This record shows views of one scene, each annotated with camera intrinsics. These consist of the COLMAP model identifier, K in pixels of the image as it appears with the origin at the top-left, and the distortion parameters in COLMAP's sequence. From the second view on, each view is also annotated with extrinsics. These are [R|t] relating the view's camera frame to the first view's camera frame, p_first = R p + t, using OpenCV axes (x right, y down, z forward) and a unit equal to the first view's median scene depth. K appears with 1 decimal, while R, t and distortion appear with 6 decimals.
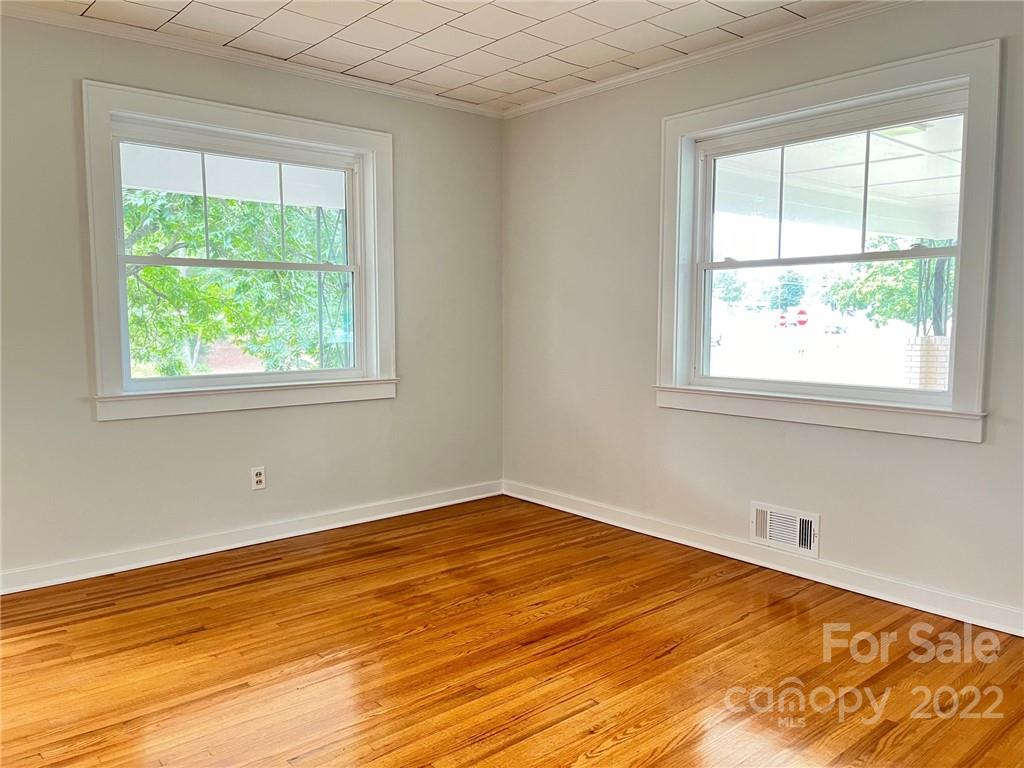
lens RADIAL K [[780.2, 0, 507.9], [0, 780.2, 397.8], [0, 0, 1]] dist [0.080680, -0.110223]
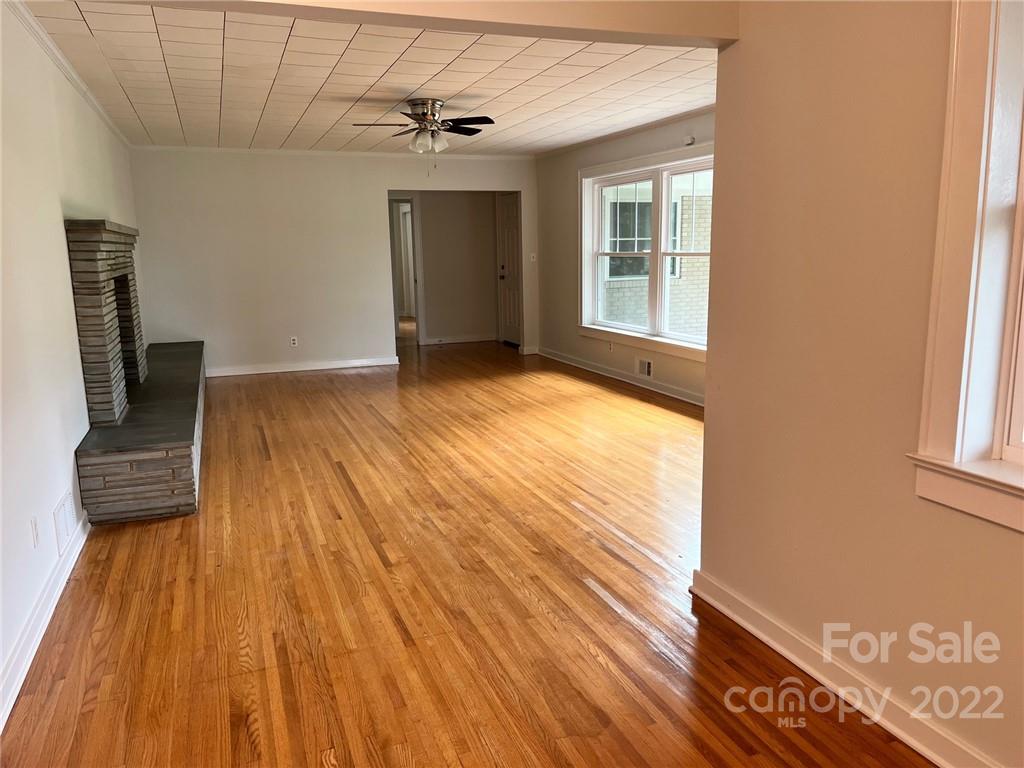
lens RADIAL K [[780.2, 0, 507.9], [0, 780.2, 397.8], [0, 0, 1]] dist [0.080680, -0.110223]
pose [[-0.350903, 0.183192, -0.918318, 0.121566], [-0.080336, 0.971172, 0.224434, -0.150535], [0.932959, 0.152529, -0.326071, 0.901261]]
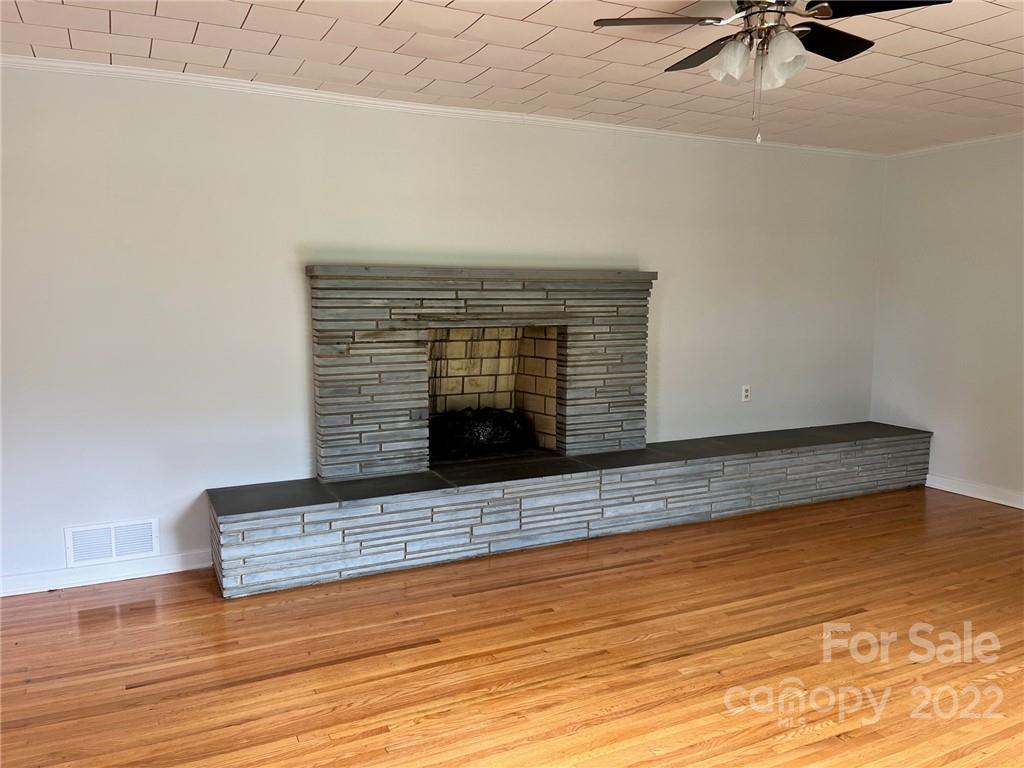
lens RADIAL K [[780.2, 0, 507.9], [0, 780.2, 397.8], [0, 0, 1]] dist [0.080680, -0.110223]
pose [[-0.969155, -0.034871, 0.243972, -1.415172], [0.023534, 0.972321, 0.232461, -0.163654], [-0.245326, 0.231032, -0.941509, 0.918028]]
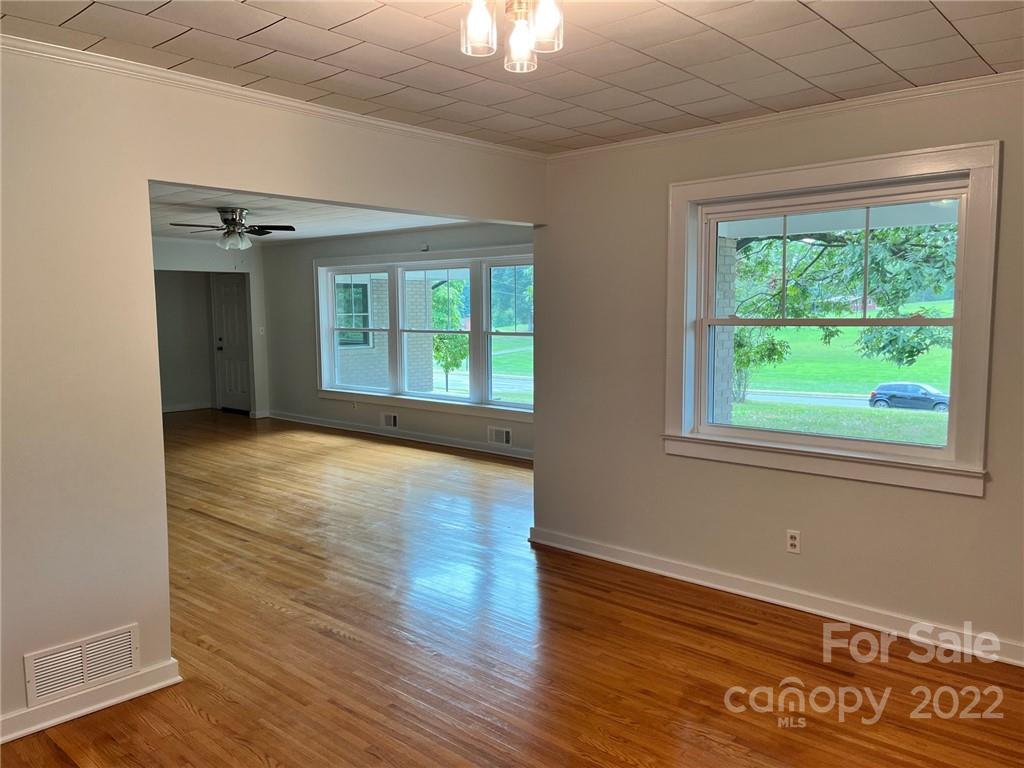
lens RADIAL K [[780.2, 0, 507.9], [0, 780.2, 397.8], [0, 0, 1]] dist [0.080680, -0.110223]
pose [[0.115349, 0.110152, -0.987199, 0.674095], [-0.094550, 0.990538, 0.099477, -0.158492], [0.988815, 0.081865, 0.124672, 0.593932]]
